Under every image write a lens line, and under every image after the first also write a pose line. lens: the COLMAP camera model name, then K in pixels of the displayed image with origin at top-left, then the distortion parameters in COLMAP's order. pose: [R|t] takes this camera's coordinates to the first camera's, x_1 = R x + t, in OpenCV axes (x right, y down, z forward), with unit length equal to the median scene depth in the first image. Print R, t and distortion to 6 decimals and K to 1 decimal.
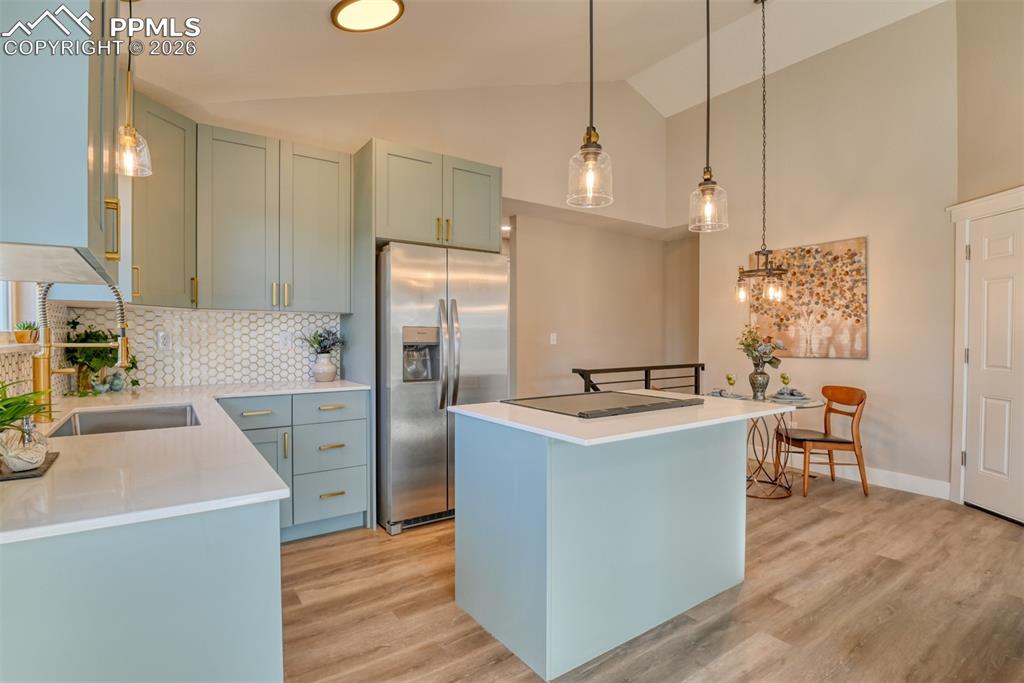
lens RADIAL K [[497.1, 0, 510.0], [0, 497.1, 347.0], [0, 0, 1]] dist [-0.022602, -0.001380]
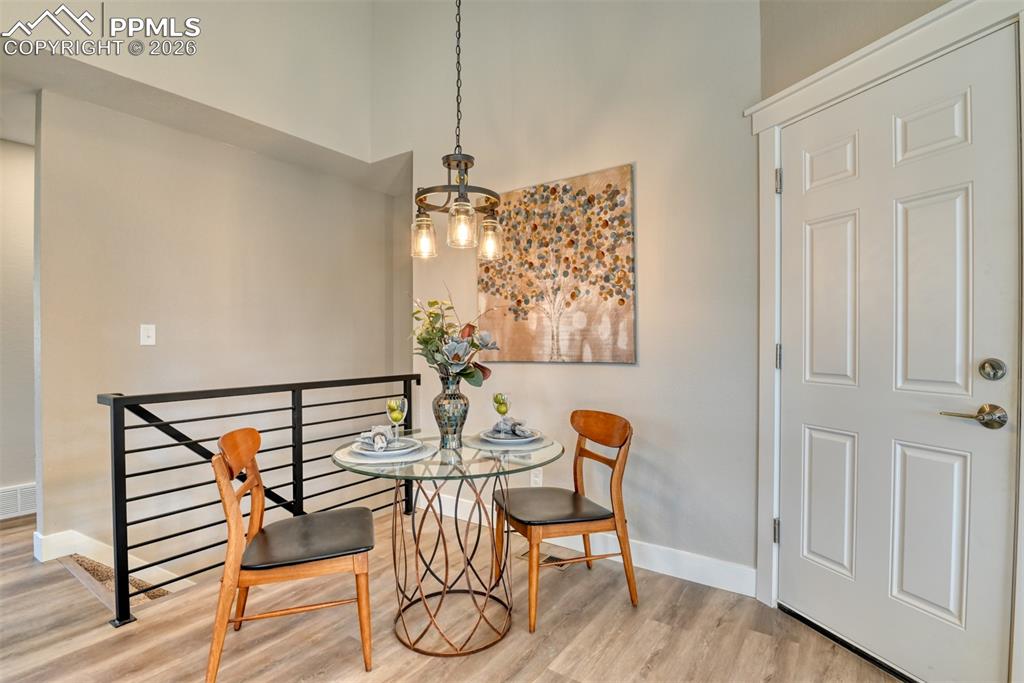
lens RADIAL K [[497.1, 0, 510.0], [0, 497.1, 347.0], [0, 0, 1]] dist [-0.022602, -0.001380]
pose [[0.939416, -0.006385, 0.342721, 0.362838], [0.009944, 0.999913, -0.008628, 0.007003], [-0.342636, 0.011514, 0.939398, 0.465645]]
